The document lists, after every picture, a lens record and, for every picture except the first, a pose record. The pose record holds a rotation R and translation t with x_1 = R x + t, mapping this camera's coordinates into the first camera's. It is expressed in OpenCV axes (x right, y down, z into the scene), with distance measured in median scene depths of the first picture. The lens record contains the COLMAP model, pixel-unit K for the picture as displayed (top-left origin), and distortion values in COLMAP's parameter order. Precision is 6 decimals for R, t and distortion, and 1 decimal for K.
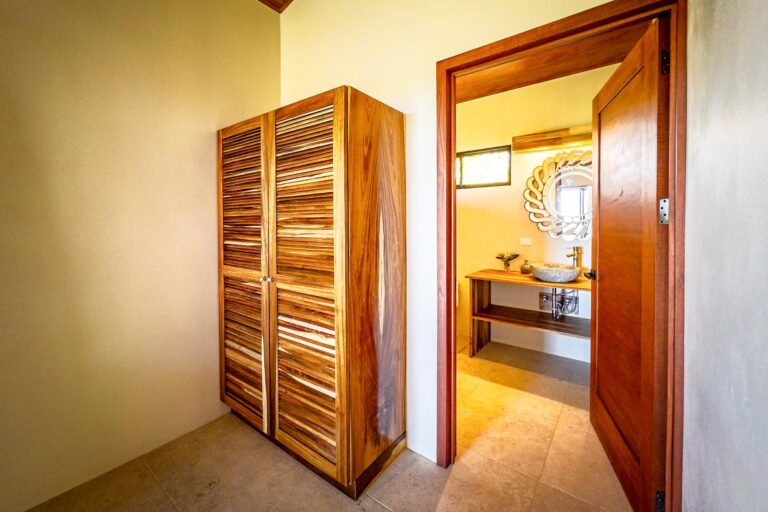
lens RADIAL K [[308.6, 0, 388.3], [0, 308.6, 227.7], [0, 0, 1]] dist [-0.004619, -0.000324]
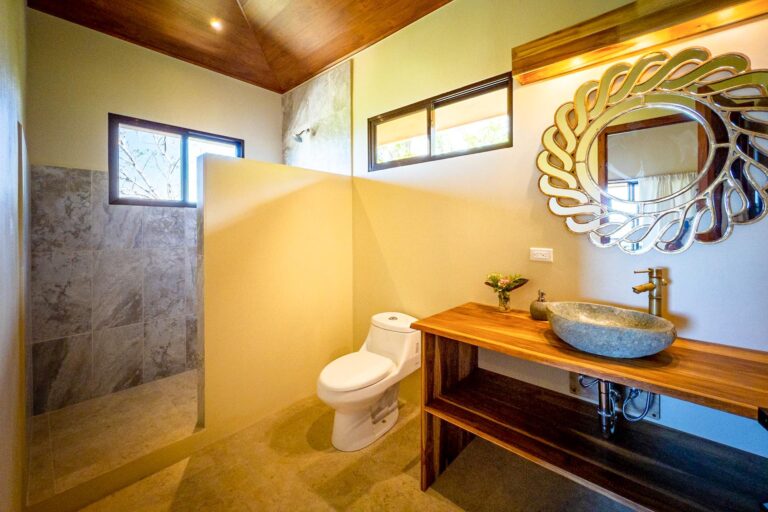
lens RADIAL K [[312.9, 0, 382.8], [0, 312.9, 227.4], [0, 0, 1]] dist [-0.006617, 0.000392]
pose [[0.994941, -0.001854, -0.100443, 0.242066], [0.000648, 0.999927, -0.012036, 0.007093], [0.100458, 0.011910, 0.994870, 0.469411]]
